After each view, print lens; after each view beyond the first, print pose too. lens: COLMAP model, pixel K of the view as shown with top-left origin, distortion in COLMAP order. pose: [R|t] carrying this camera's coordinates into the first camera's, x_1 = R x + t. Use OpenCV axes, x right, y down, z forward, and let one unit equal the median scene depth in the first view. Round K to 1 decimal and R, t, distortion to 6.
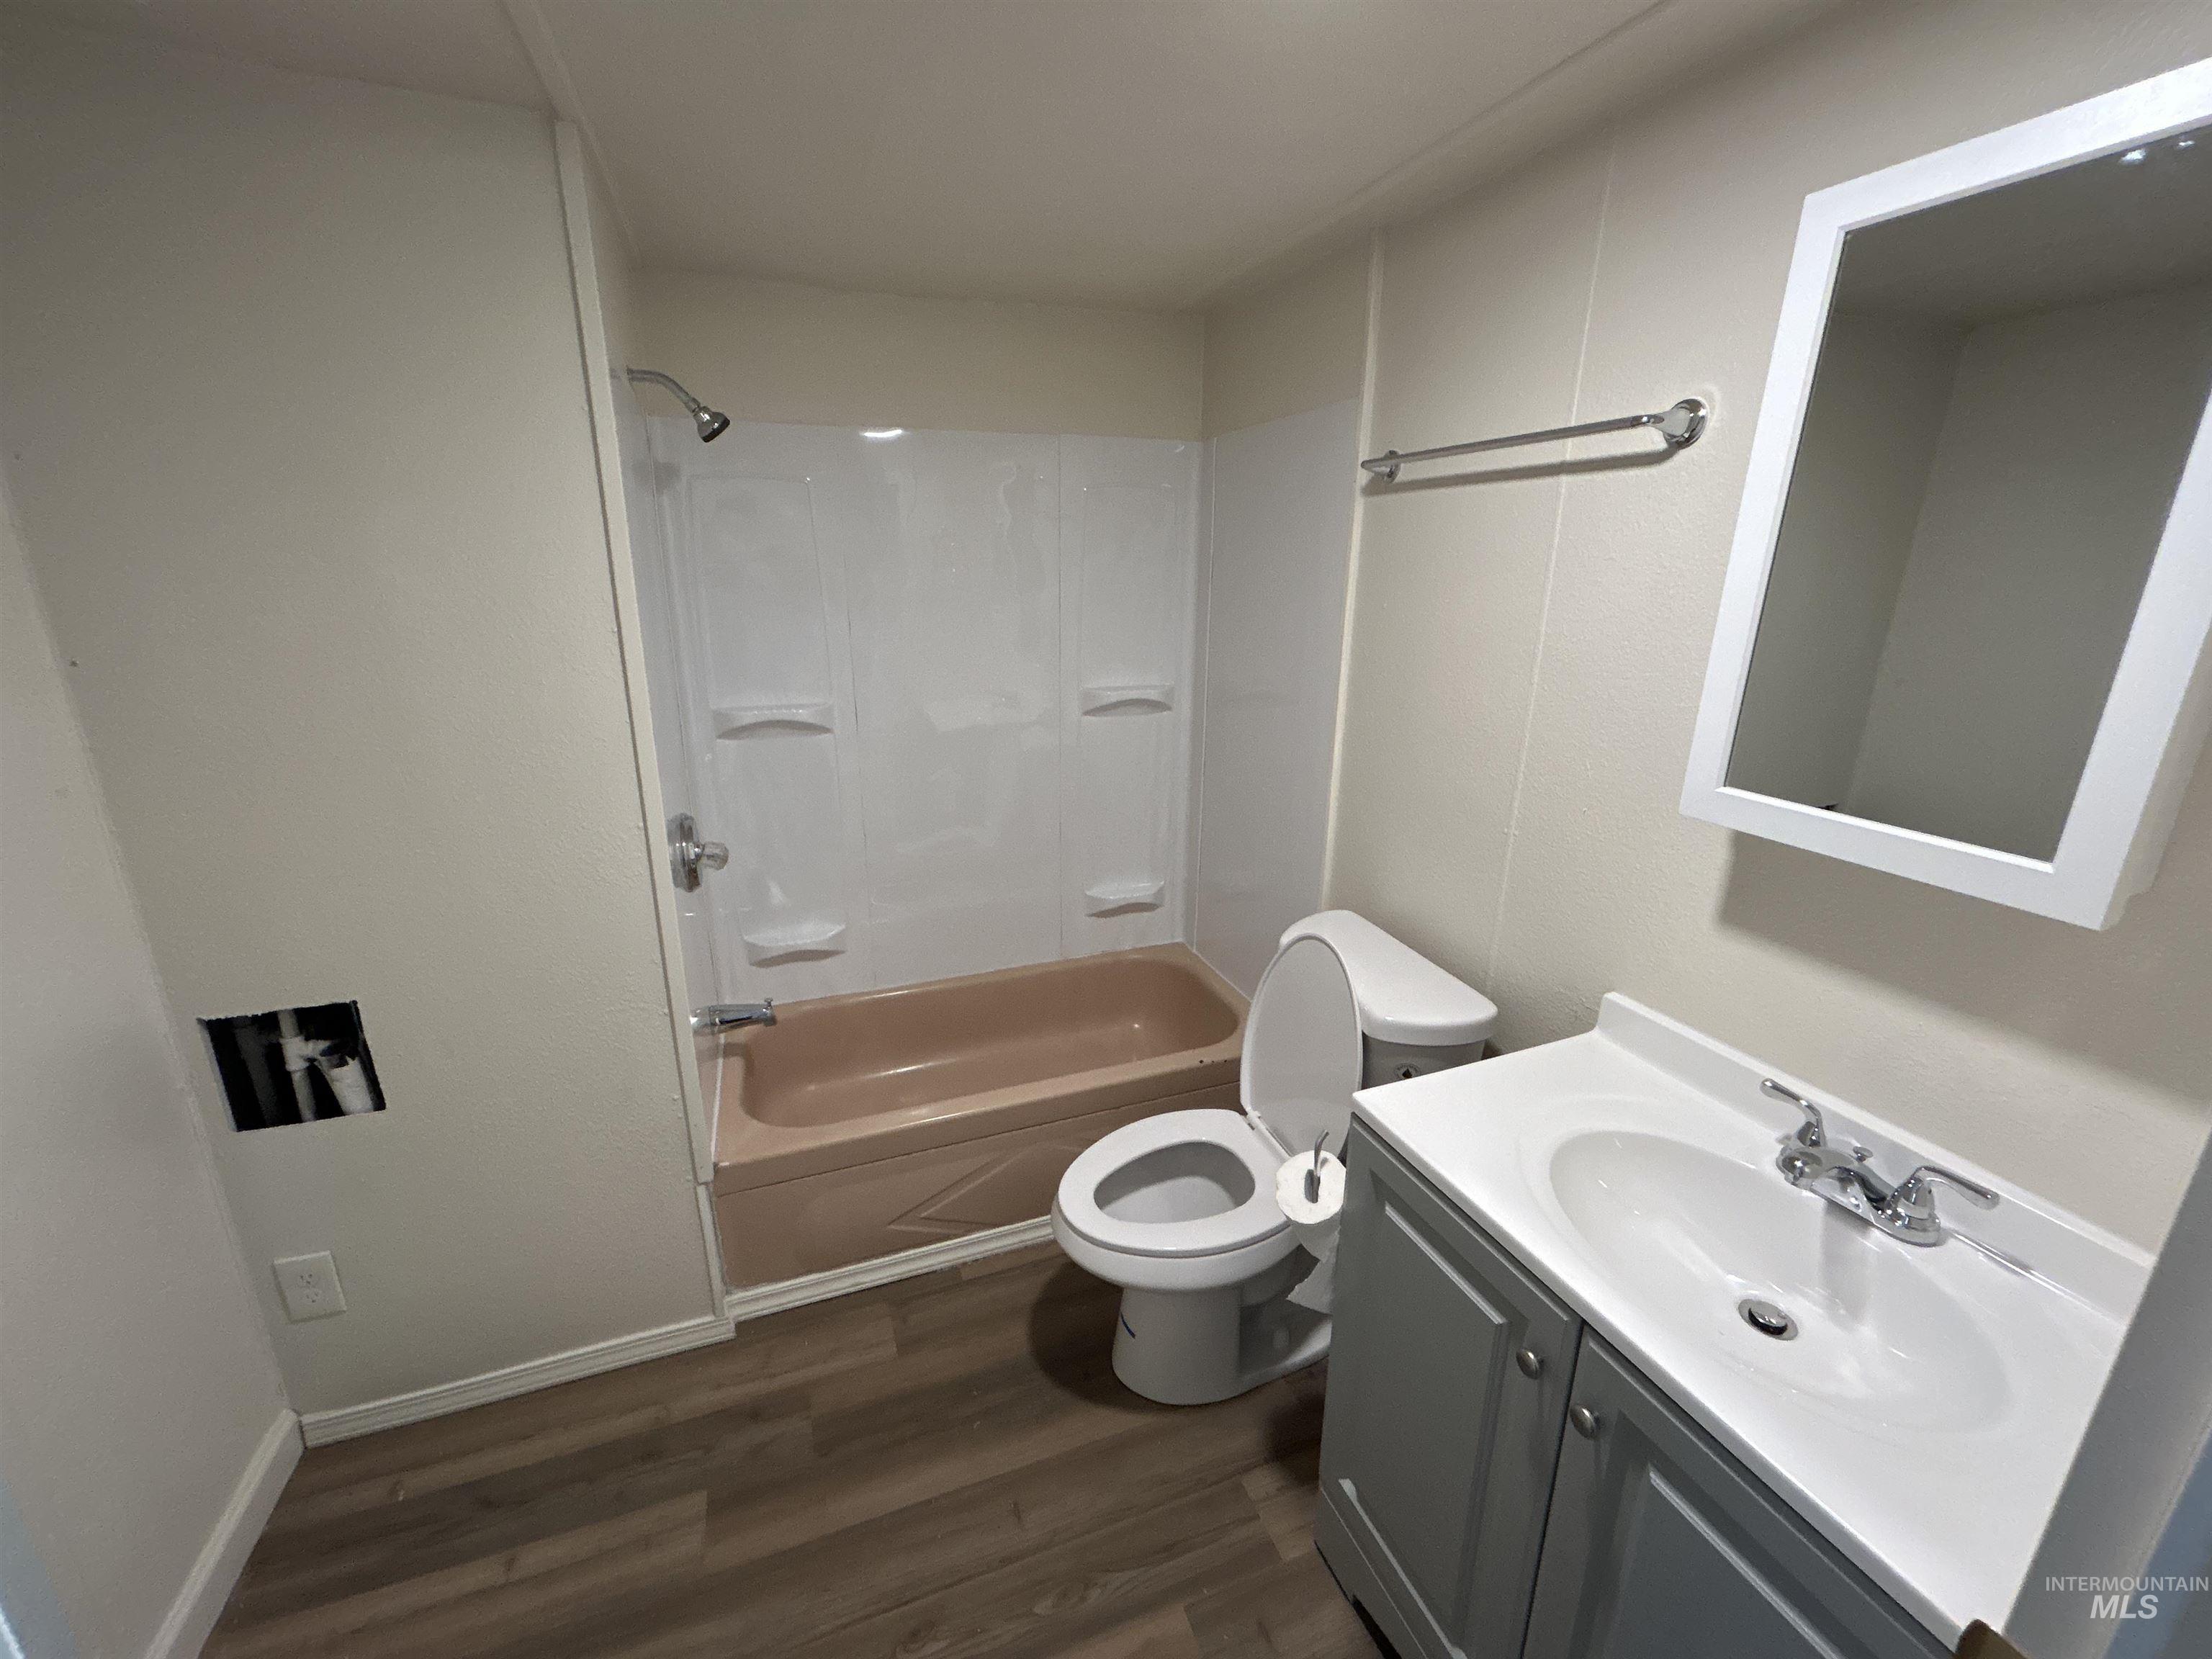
lens RADIAL K [[887.9, 0, 1106.0], [0, 887.9, 829.5], [0, 0, 1]] dist [-0.003604, 0.000333]
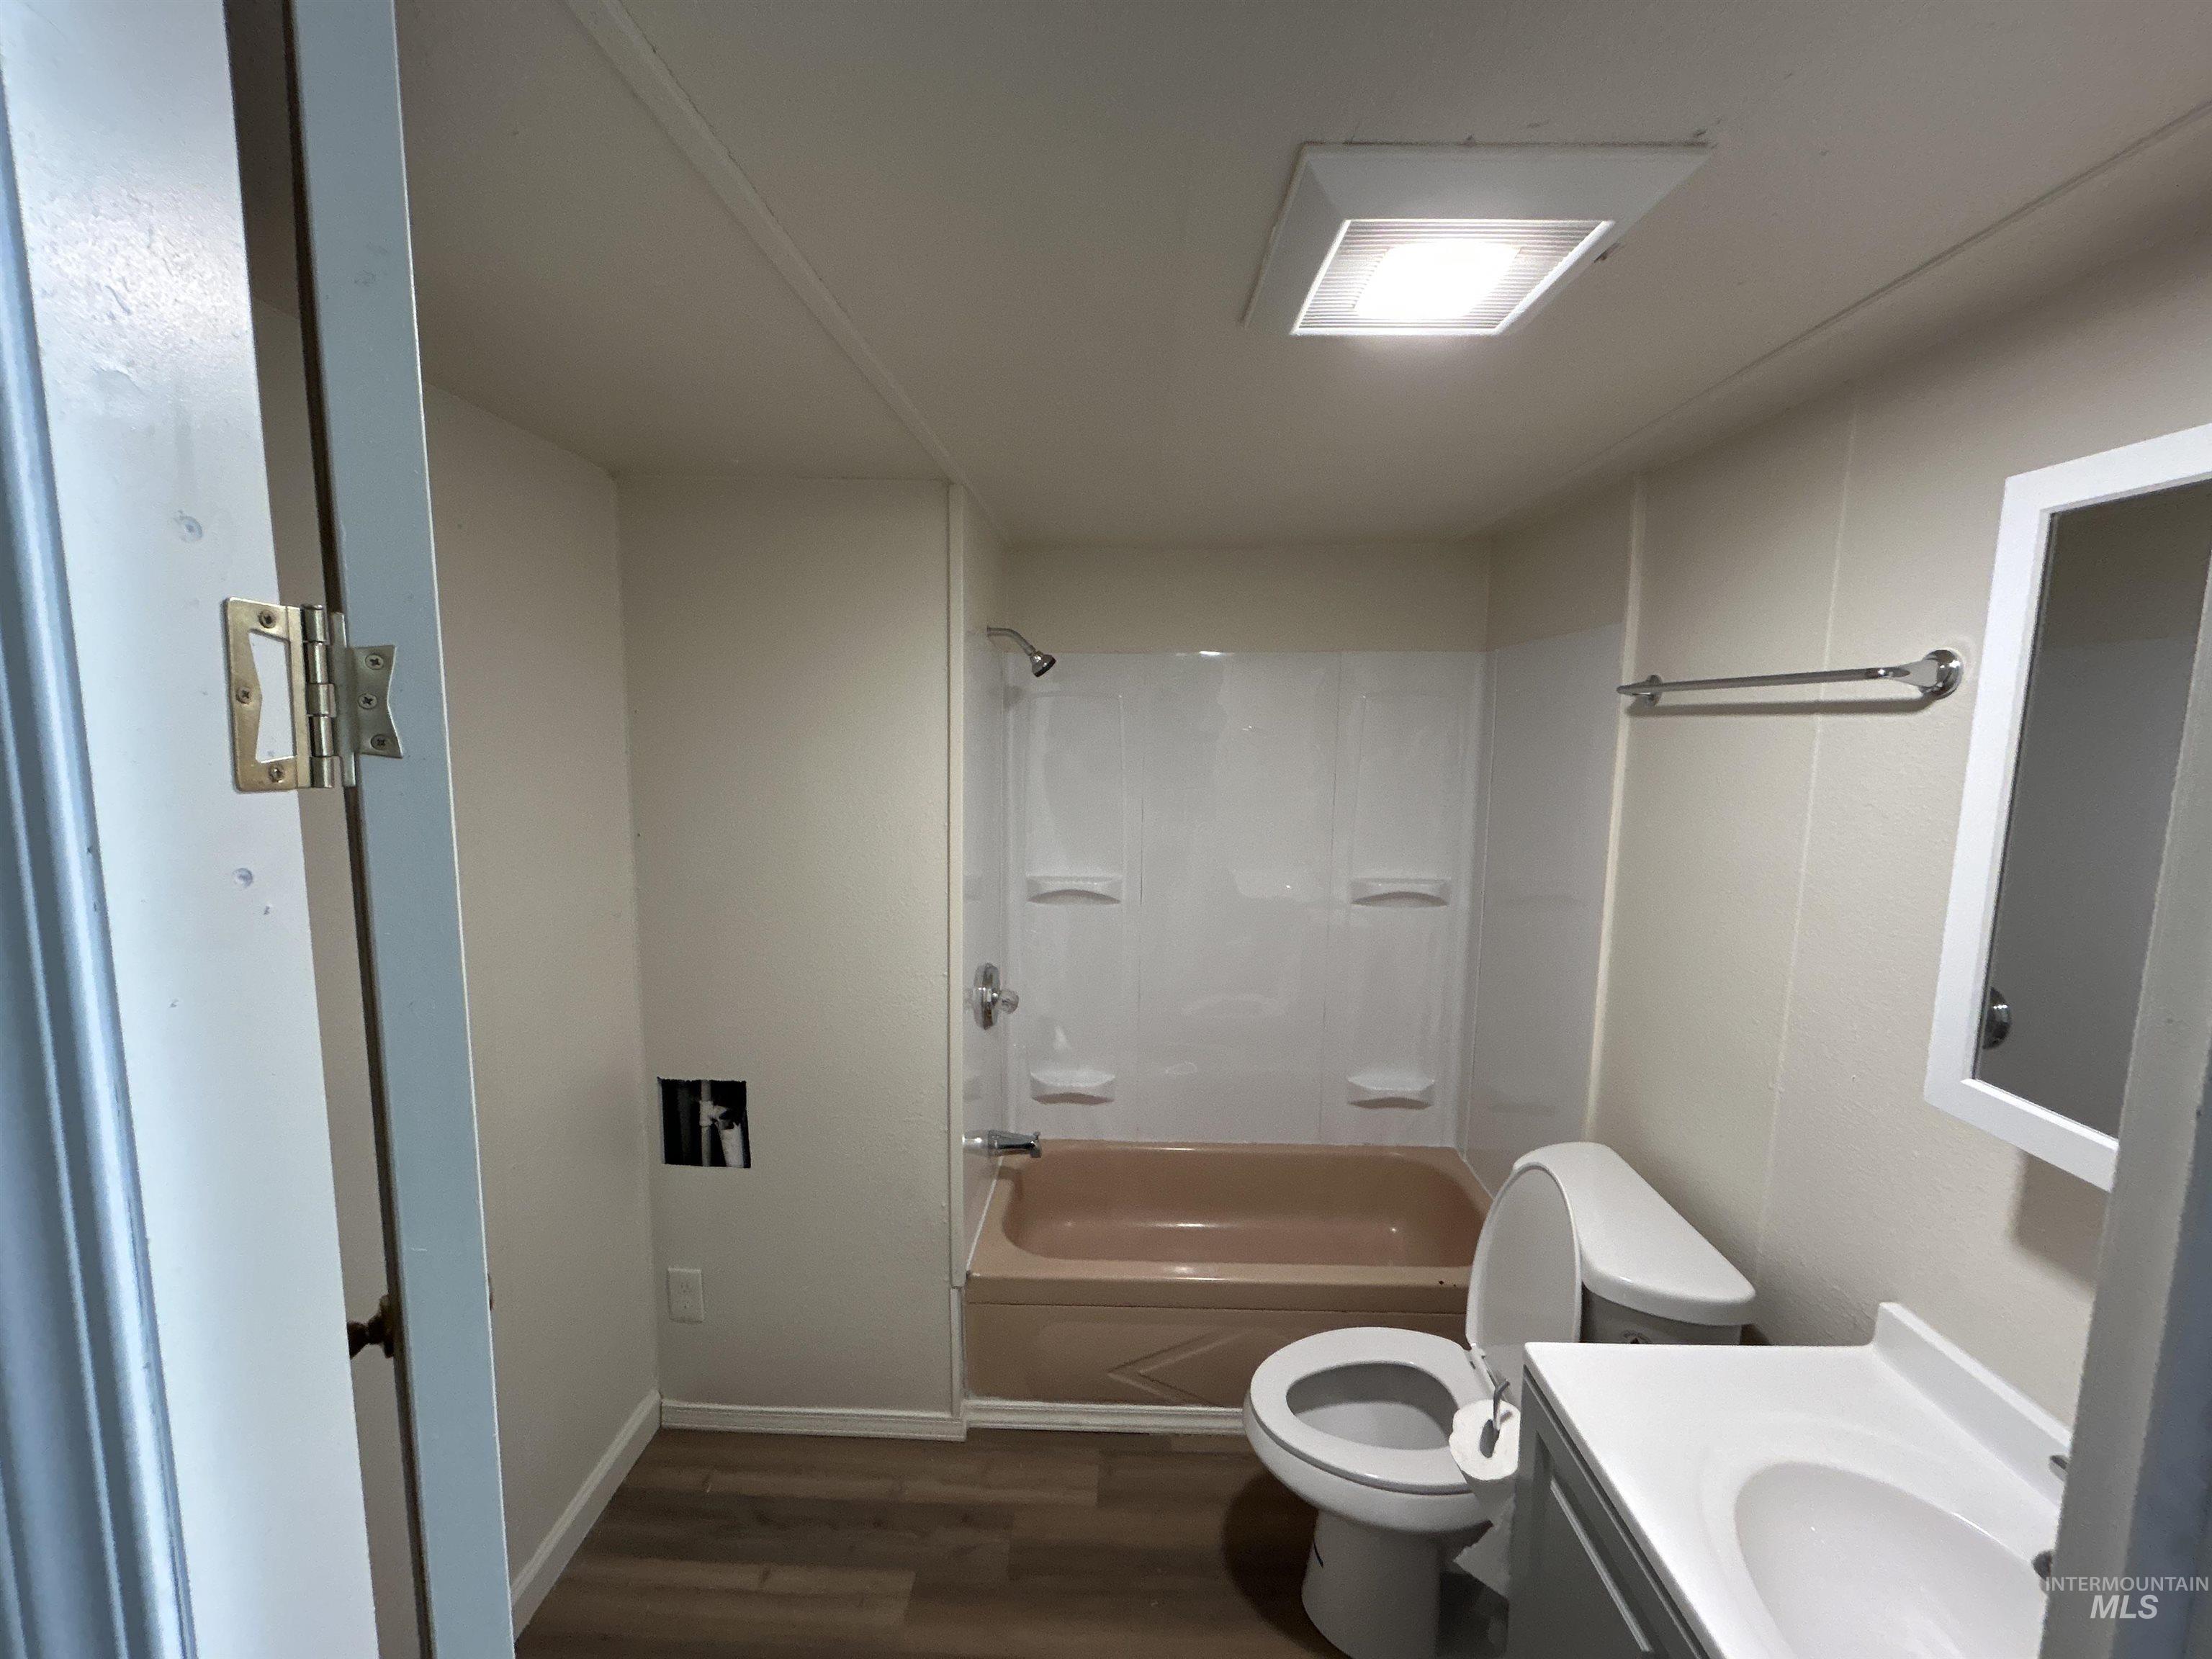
lens RADIAL K [[885.3, 0, 1104.0], [0, 885.3, 828.5], [0, 0, 1]] dist [-0.017195, 0.005923]
pose [[0.925257, 0.048675, -0.376204, 0.127032], [-0.112671, 0.982242, -0.150022, -0.038832], [0.362221, 0.181196, 0.914311, -0.092330]]
